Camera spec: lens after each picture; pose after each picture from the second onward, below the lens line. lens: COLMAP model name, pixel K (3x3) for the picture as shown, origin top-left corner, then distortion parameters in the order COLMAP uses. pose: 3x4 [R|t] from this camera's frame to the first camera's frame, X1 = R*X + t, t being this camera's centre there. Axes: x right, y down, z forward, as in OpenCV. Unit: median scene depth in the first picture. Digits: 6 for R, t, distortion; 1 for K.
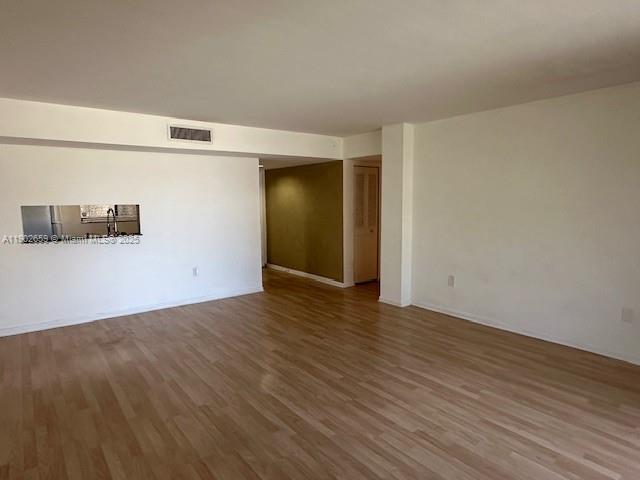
lens RADIAL K [[389.9, 0, 320.0], [0, 389.9, 240.0], [0, 0, 1]] dist [0.000100, 0.000133]
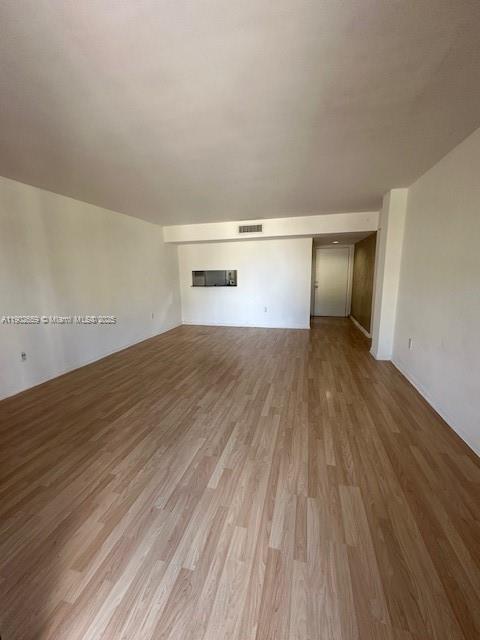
lens RADIAL K [[255.1, 0, 240.0], [0, 255.1, 320.0], [0, 0, 1]] dist [-0.001280, -0.000343]
pose [[0.608572, 0.145857, -0.779978, 0.893396], [-0.075490, 0.989145, 0.126071, -0.011525], [0.789900, -0.017842, 0.612976, 0.383610]]
